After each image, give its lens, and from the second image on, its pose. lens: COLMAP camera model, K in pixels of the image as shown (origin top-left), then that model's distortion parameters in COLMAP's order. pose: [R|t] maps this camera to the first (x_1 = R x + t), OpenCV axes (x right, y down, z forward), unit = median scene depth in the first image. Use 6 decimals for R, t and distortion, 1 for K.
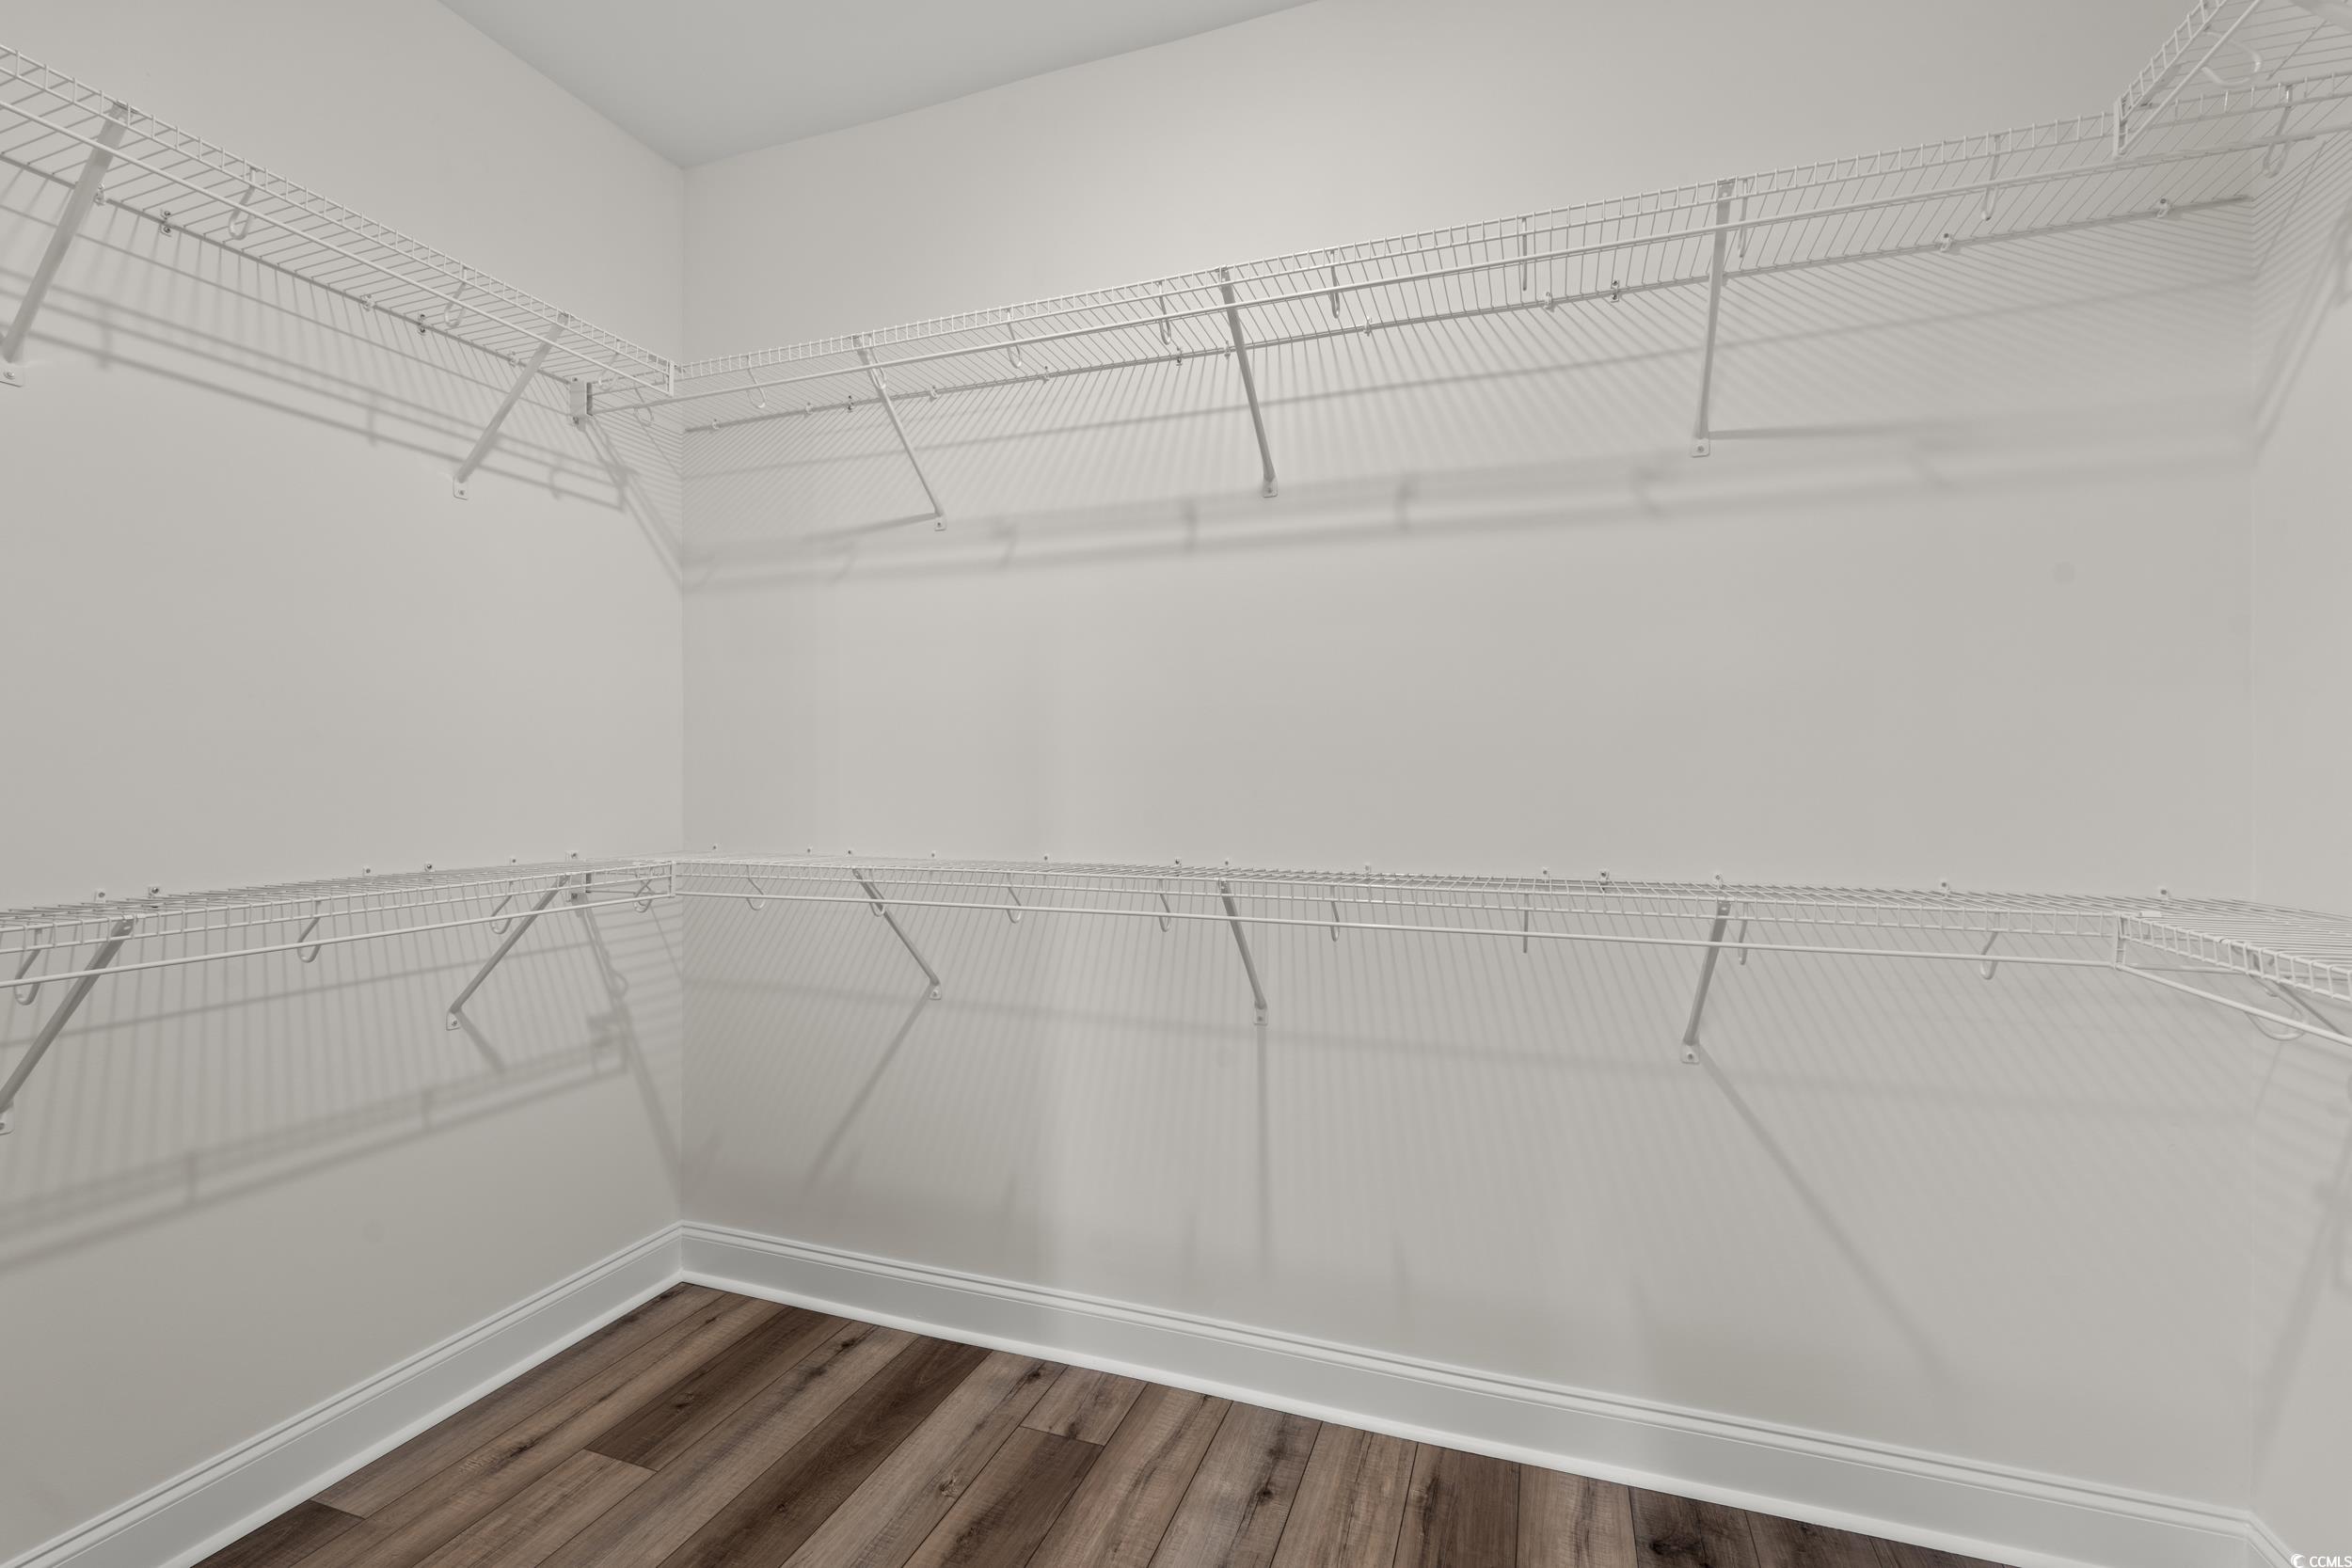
lens RADIAL K [[1032.7, 0, 1190.3], [0, 1032.7, 796.1], [0, 0, 1]] dist [-0.003794, -0.000148]
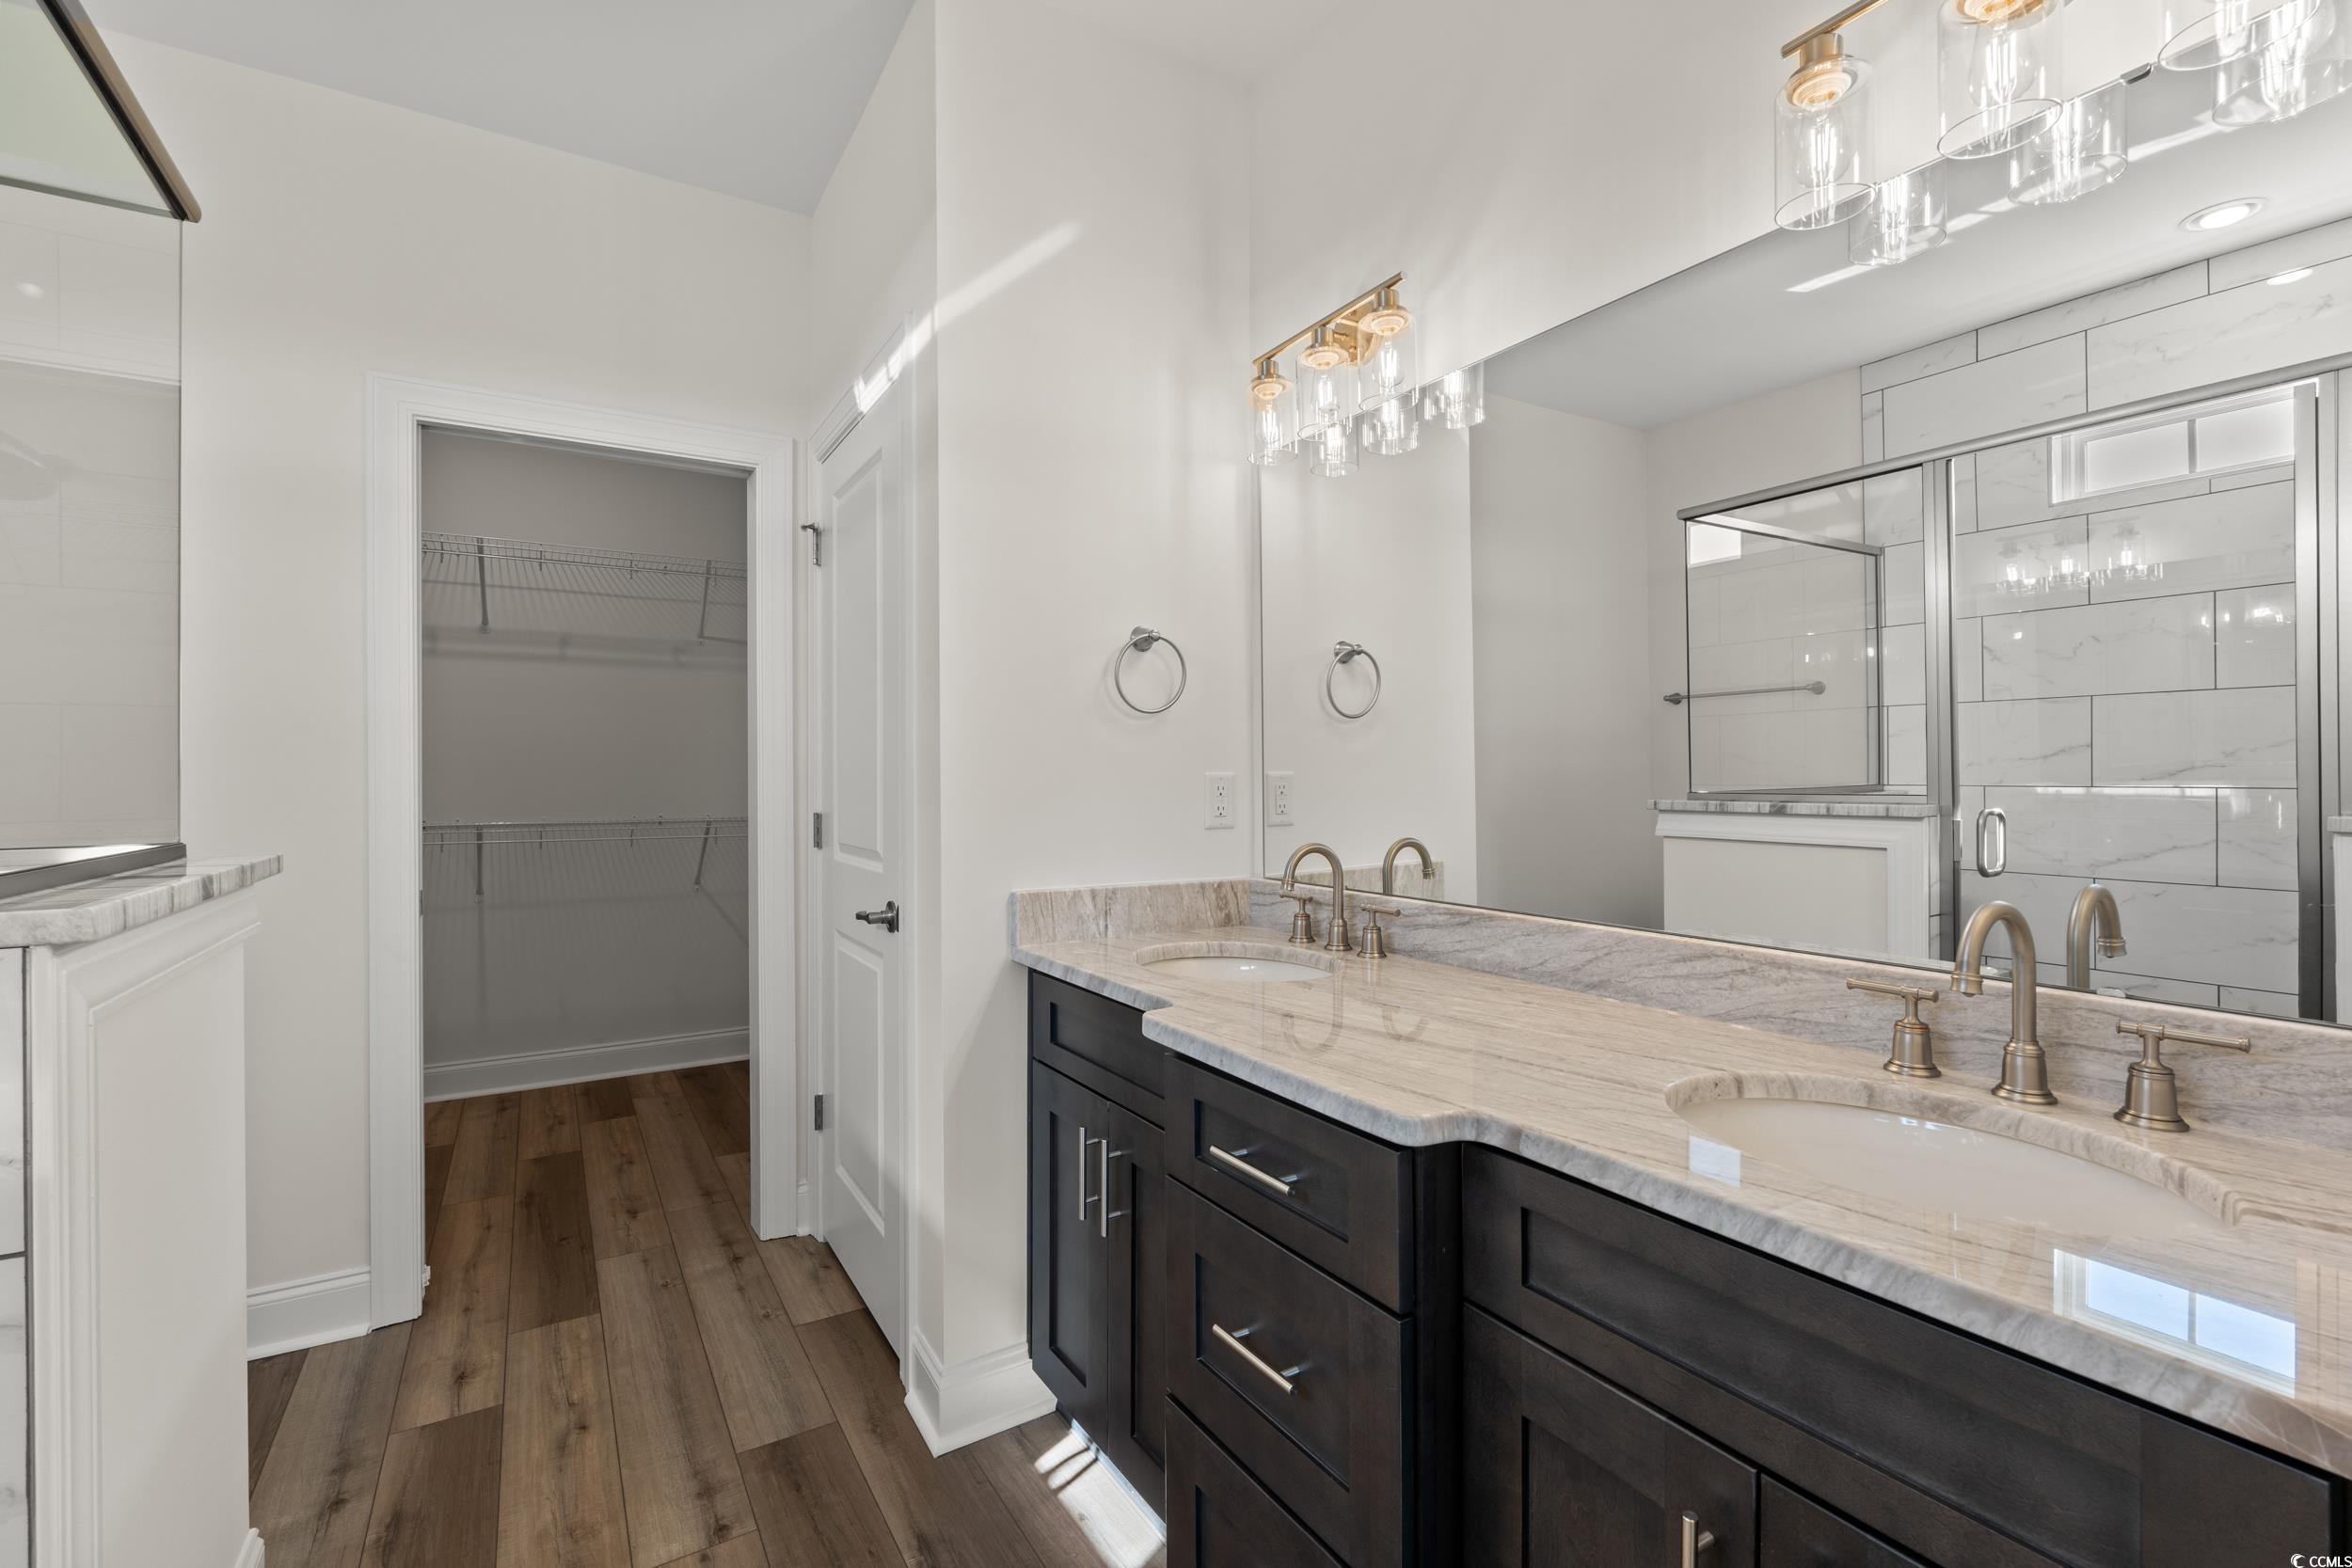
lens RADIAL K [[1032.7, 0, 1172.2], [0, 1032.7, 770.5], [0, 0, 1]] dist [-0.003794, -0.000148]
pose [[0.612656, -0.000945, 0.790349, -0.701159], [0.003055, 0.999995, -0.001173, -0.021518], [-0.790344, 0.003133, 0.612656, -1.286428]]
